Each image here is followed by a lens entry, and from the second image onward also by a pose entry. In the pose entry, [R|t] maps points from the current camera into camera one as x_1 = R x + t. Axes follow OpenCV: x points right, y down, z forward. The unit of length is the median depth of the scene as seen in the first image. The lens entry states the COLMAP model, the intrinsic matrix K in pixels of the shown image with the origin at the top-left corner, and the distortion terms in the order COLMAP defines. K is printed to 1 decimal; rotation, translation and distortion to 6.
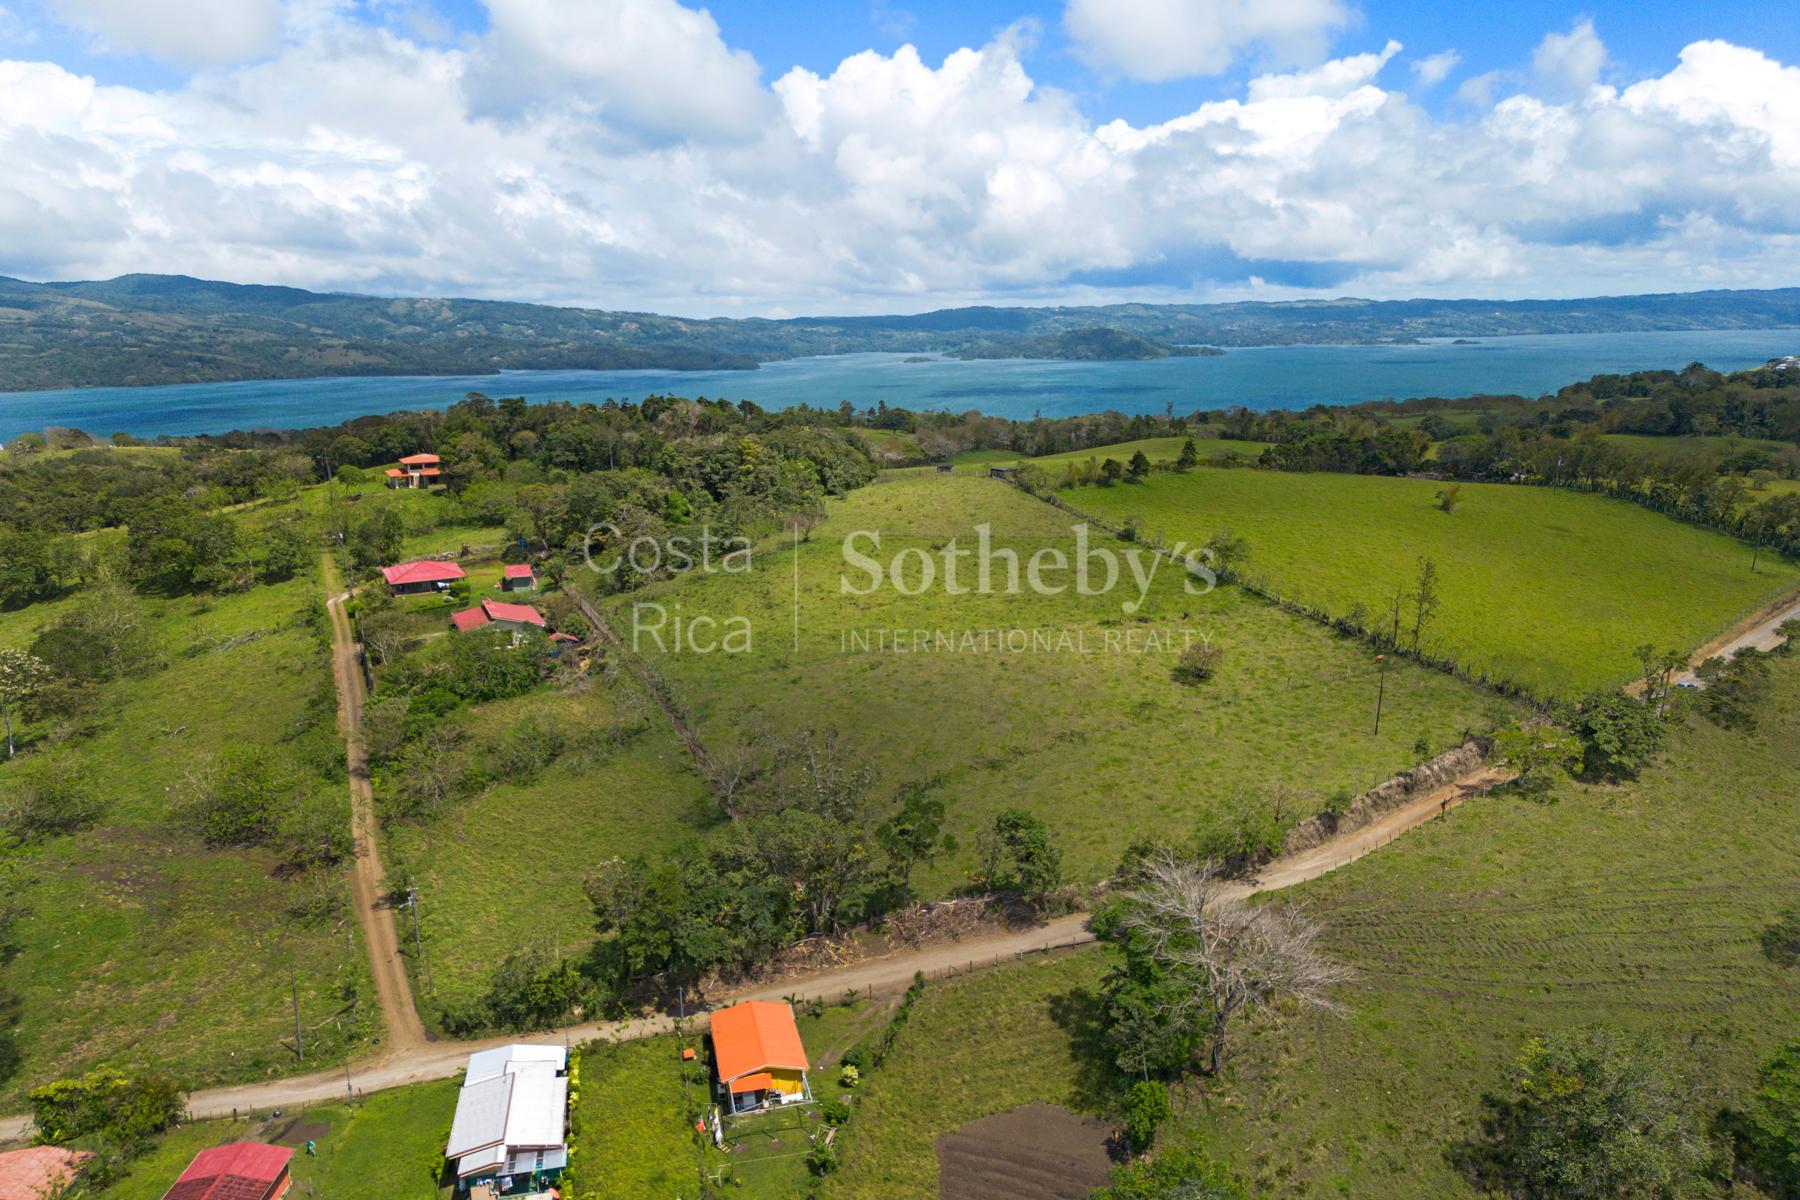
lens RADIAL K [[1255.5, 0, 892.9], [0, 1255.5, 611.0], [0, 0, 1]] dist [0.058270, -0.054412]
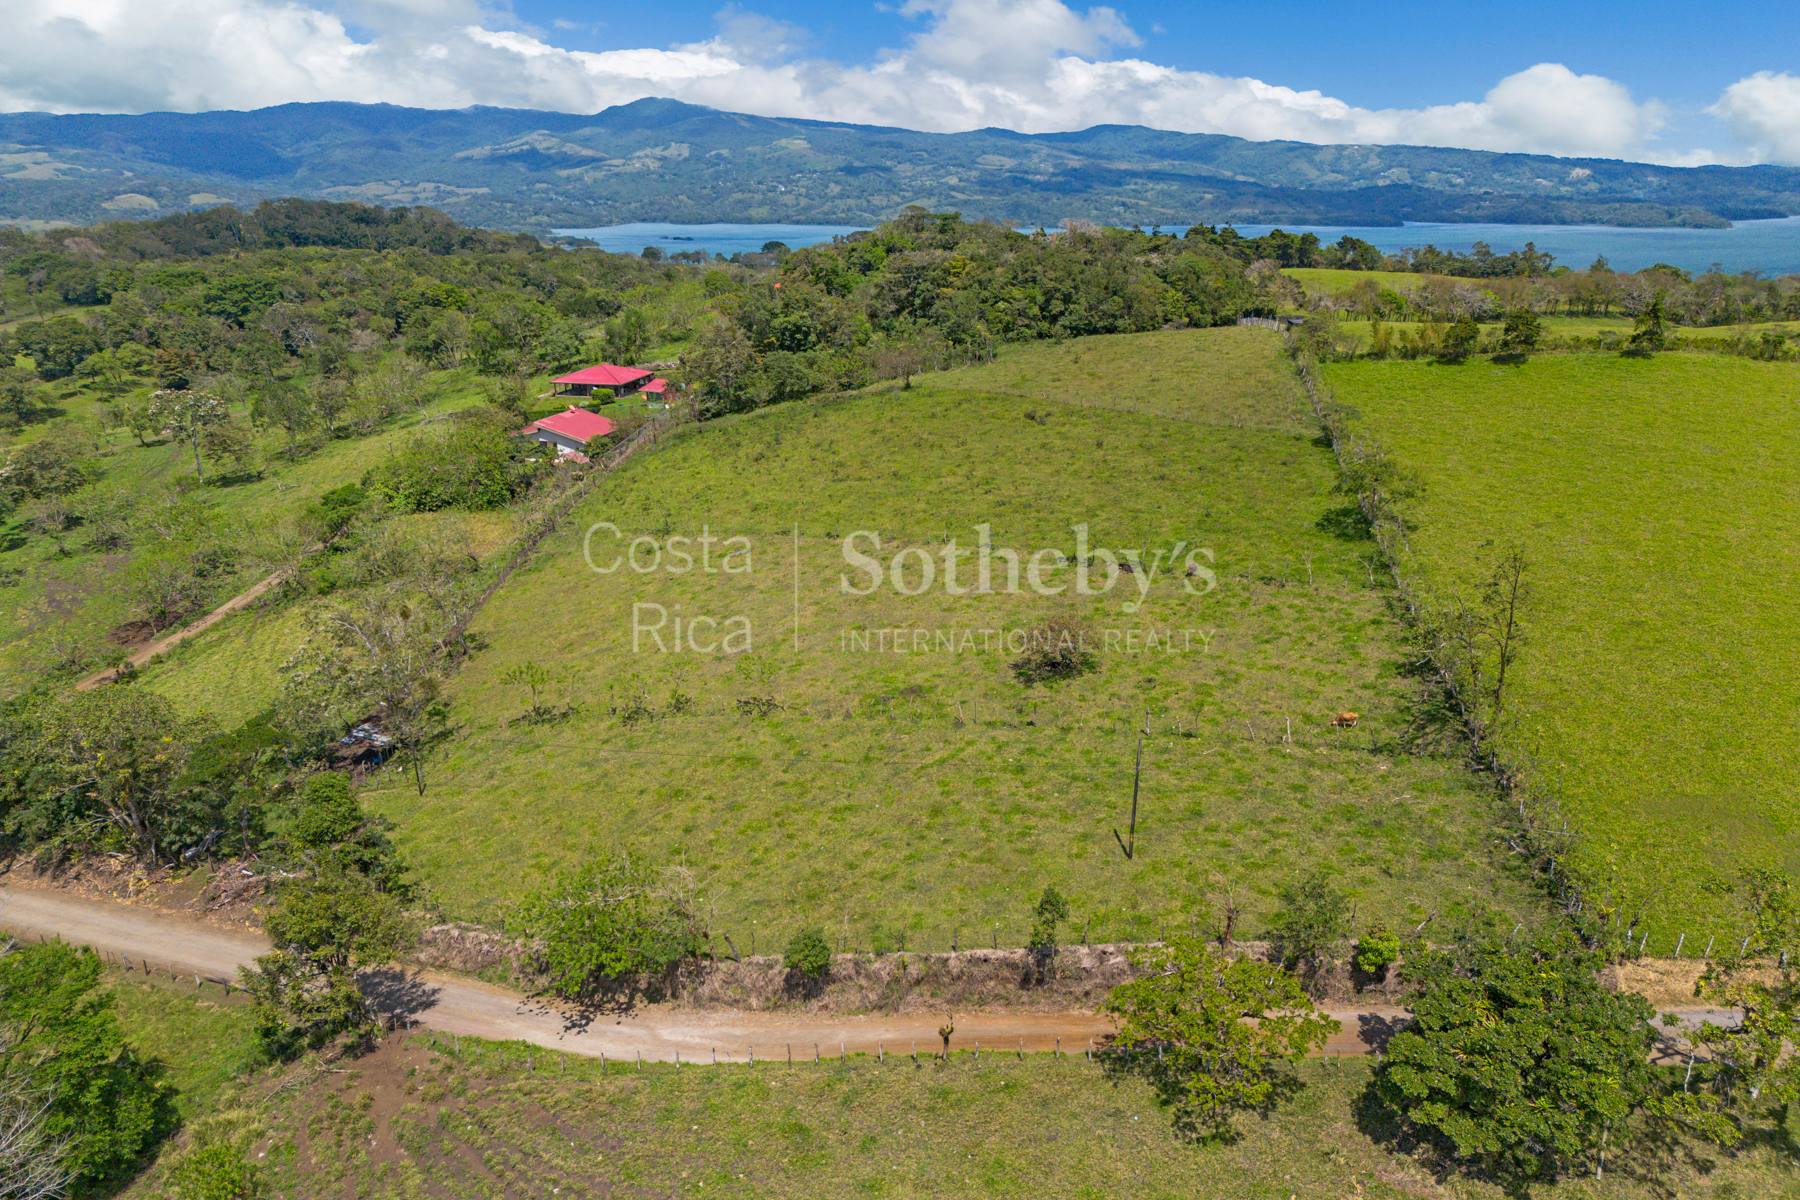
lens RADIAL K [[1255.5, 0, 899.1], [0, 1255.5, 609.8], [0, 0, 1]] dist [0.058270, -0.054412]
pose [[0.774252, 0.217141, -0.594460, 0.457480], [-0.151852, 0.975599, 0.158582, -0.049368], [0.614389, -0.032513, 0.788333, 0.432574]]
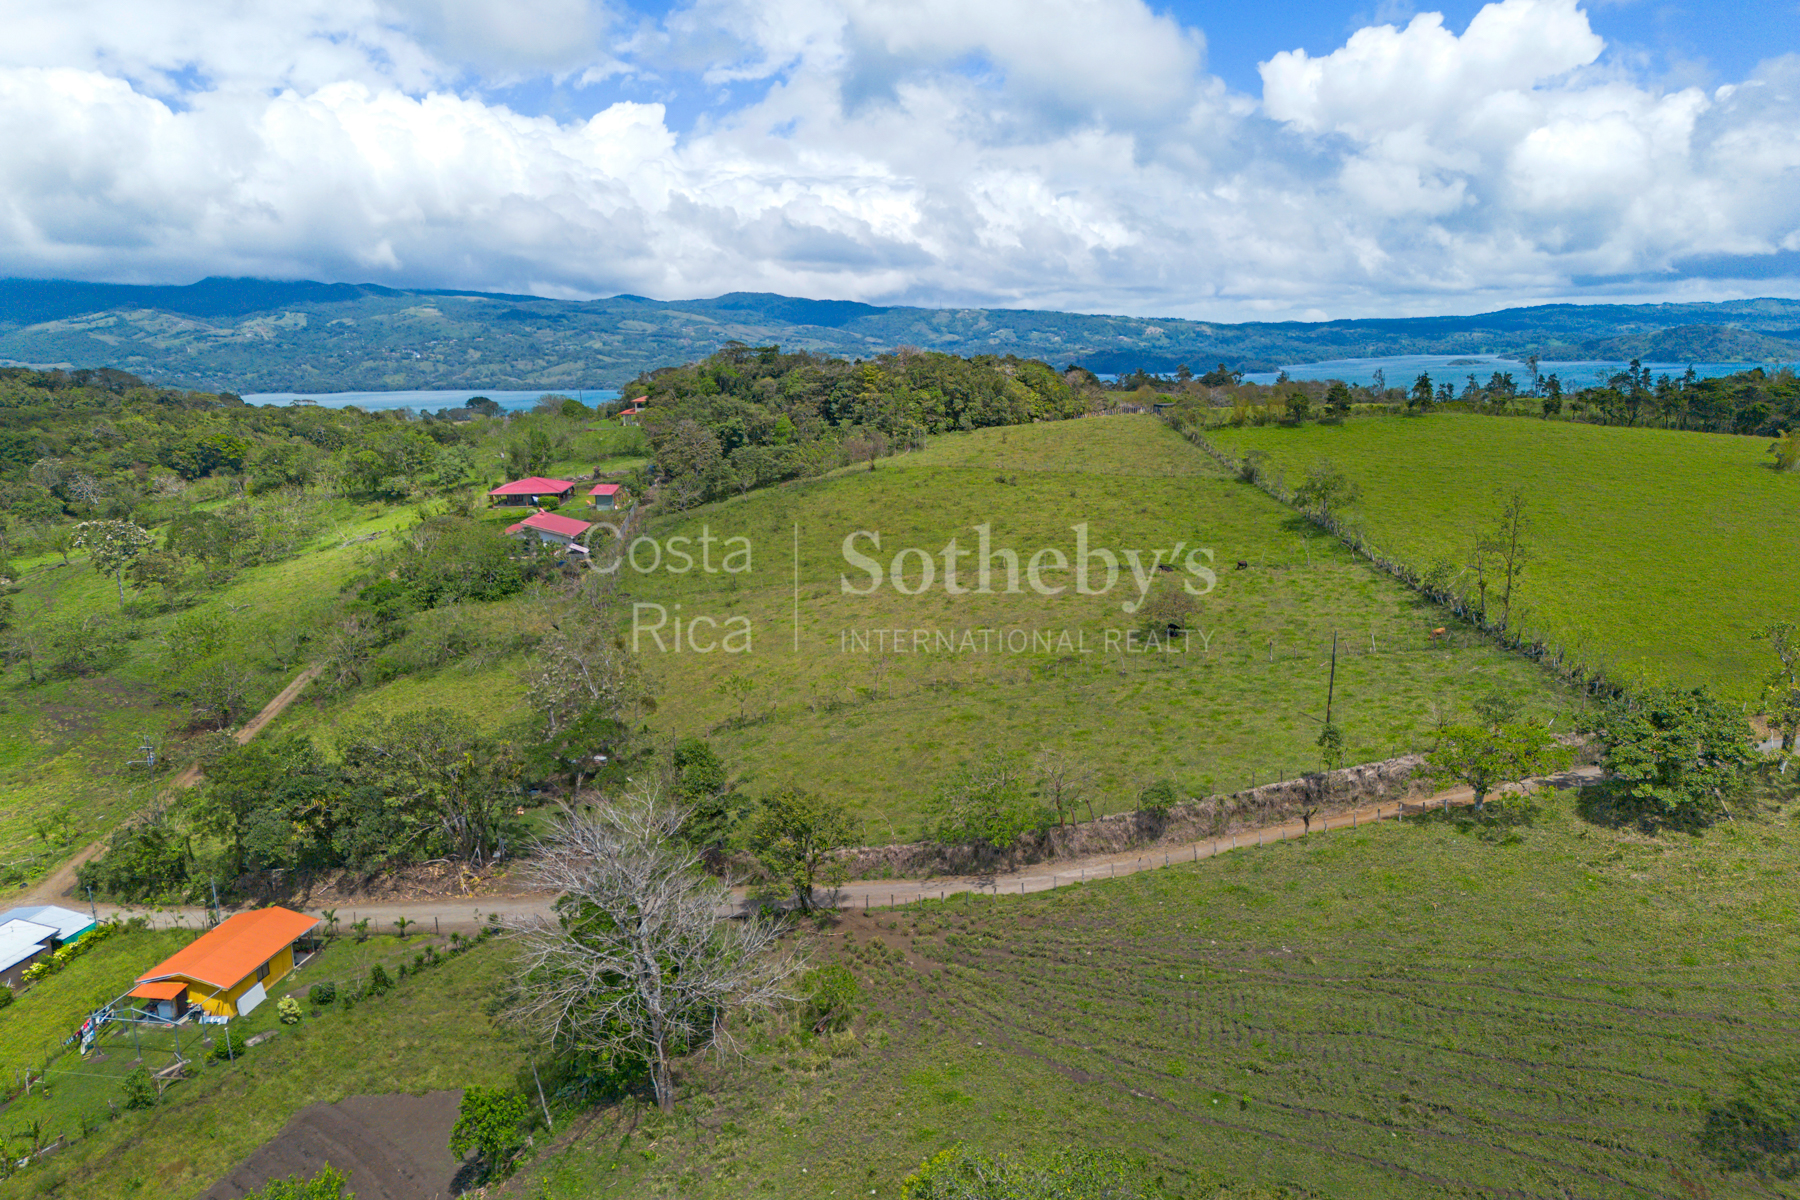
lens RADIAL K [[1255.5, 0, 897.1], [0, 1255.5, 609.8], [0, 0, 1]] dist [0.058270, -0.054412]
pose [[0.918081, 0.078536, -0.388536, 0.335290], [-0.081363, 0.996642, 0.009199, 0.037779], [0.387954, 0.023167, 0.921388, 0.208360]]
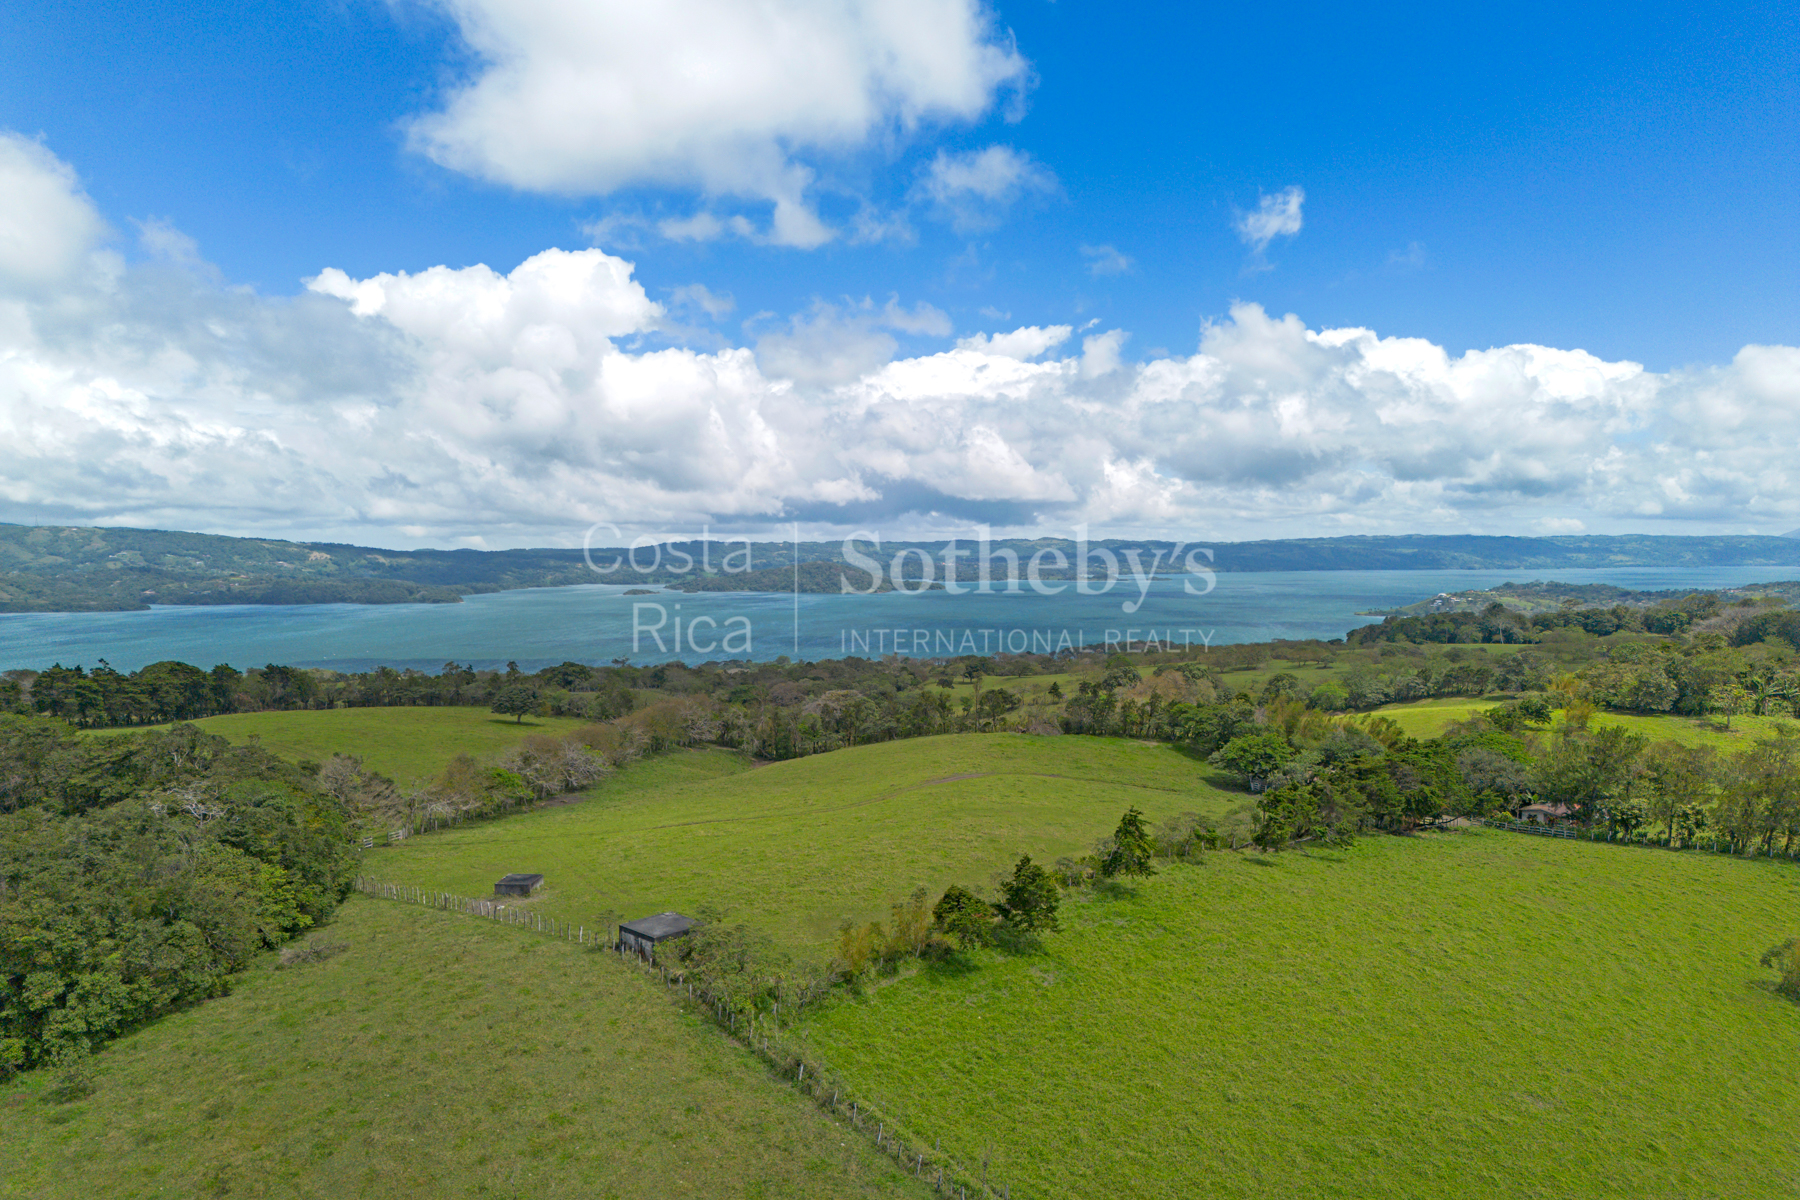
lens RADIAL K [[1255.5, 0, 899.8], [0, 1255.5, 586.8], [0, 0, 1]] dist [0.058270, -0.054412]
pose [[0.975736, 0.002073, 0.218939, 0.099890], [0.041750, 0.979846, -0.195342, -0.172958], [-0.214932, 0.199743, 0.955985, 0.820580]]
